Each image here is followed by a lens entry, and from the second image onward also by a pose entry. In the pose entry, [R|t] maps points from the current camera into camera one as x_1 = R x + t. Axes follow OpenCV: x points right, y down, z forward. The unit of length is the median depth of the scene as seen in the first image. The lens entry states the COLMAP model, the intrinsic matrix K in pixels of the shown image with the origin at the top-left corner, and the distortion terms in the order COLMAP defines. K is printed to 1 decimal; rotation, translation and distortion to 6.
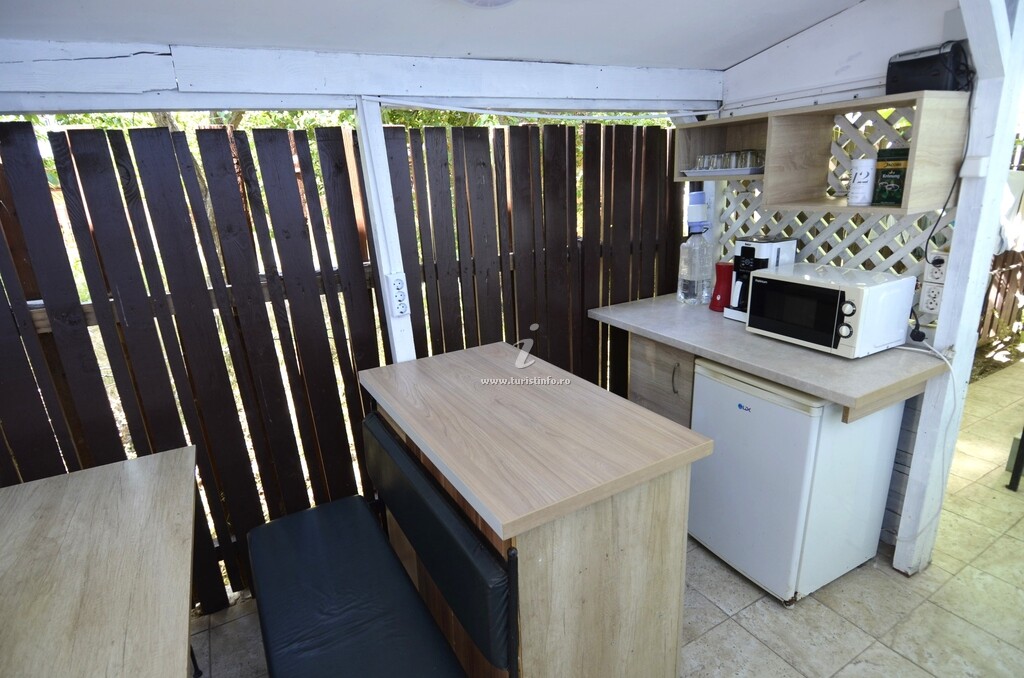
lens RADIAL K [[536.5, 0, 513.3], [0, 536.5, 348.1], [0, 0, 1]] dist [0.006141, -0.019658]
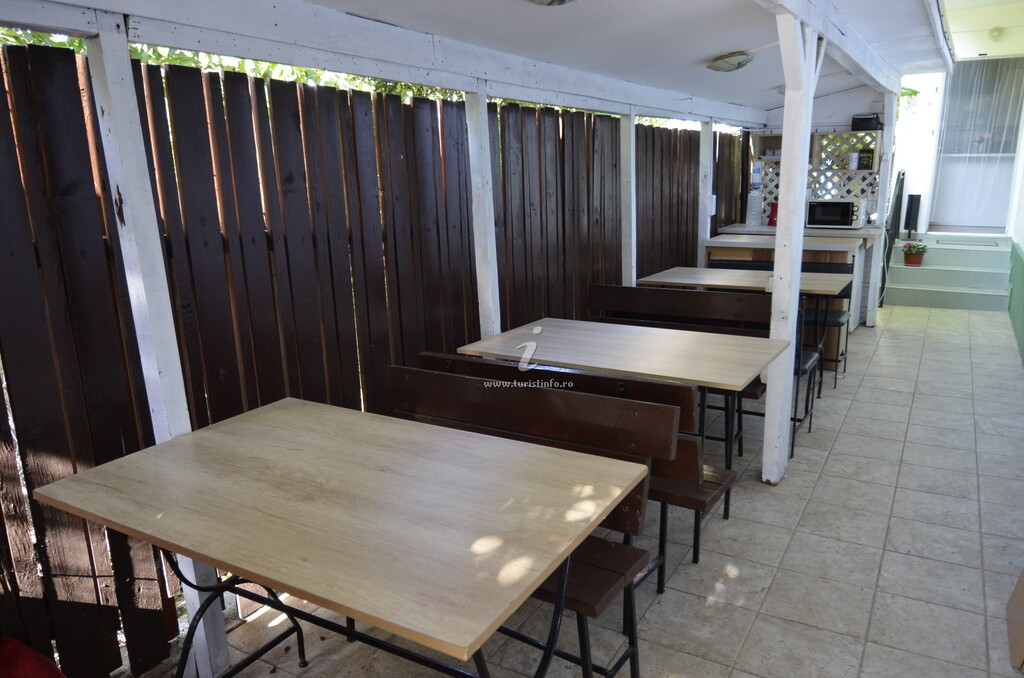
lens RADIAL K [[737.0, 0, 512.5], [0, 737.0, 337.1], [0, 0, 1]] dist [-0.004169, -0.021434]
pose [[0.869565, -0.076528, 0.487853, -2.650972], [0.118437, 0.991405, -0.055586, 0.553864], [-0.479406, 0.106115, 0.871154, -1.256704]]
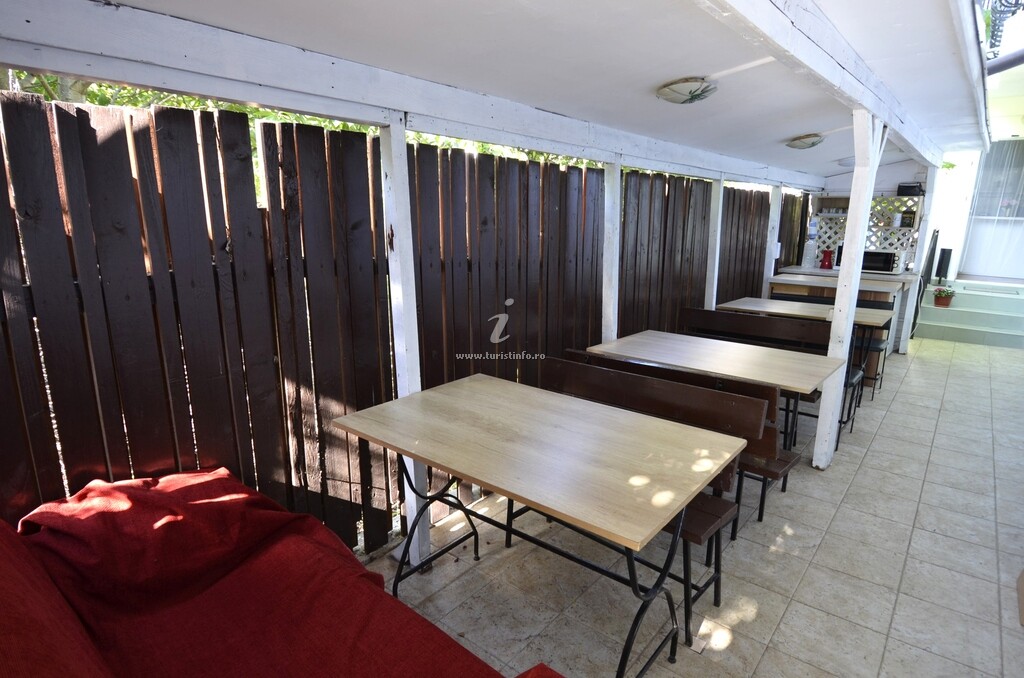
lens RADIAL K [[563.7, 0, 509.6], [0, 563.7, 340.9], [0, 0, 1]] dist [-0.013624, -0.009282]
pose [[0.935623, -0.017553, 0.352564, -2.796465], [0.044797, 0.996592, -0.069264, 0.560230], [-0.350146, 0.080599, 0.933221, -1.298447]]
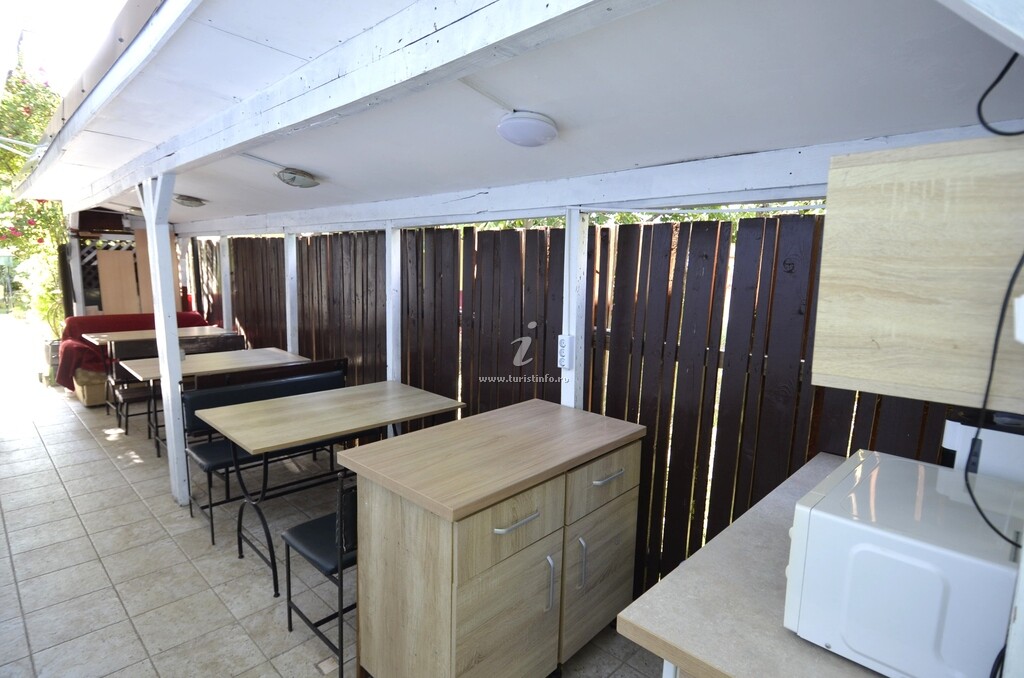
lens RADIAL K [[536.5, 0, 506.2], [0, 536.5, 341.4], [0, 0, 1]] dist [0.006141, -0.019658]
pose [[0.278162, 0.191604, -0.941230, 1.057930], [-0.323264, 0.941416, 0.096108, -0.224212], [0.904503, 0.277532, 0.323805, 0.507346]]
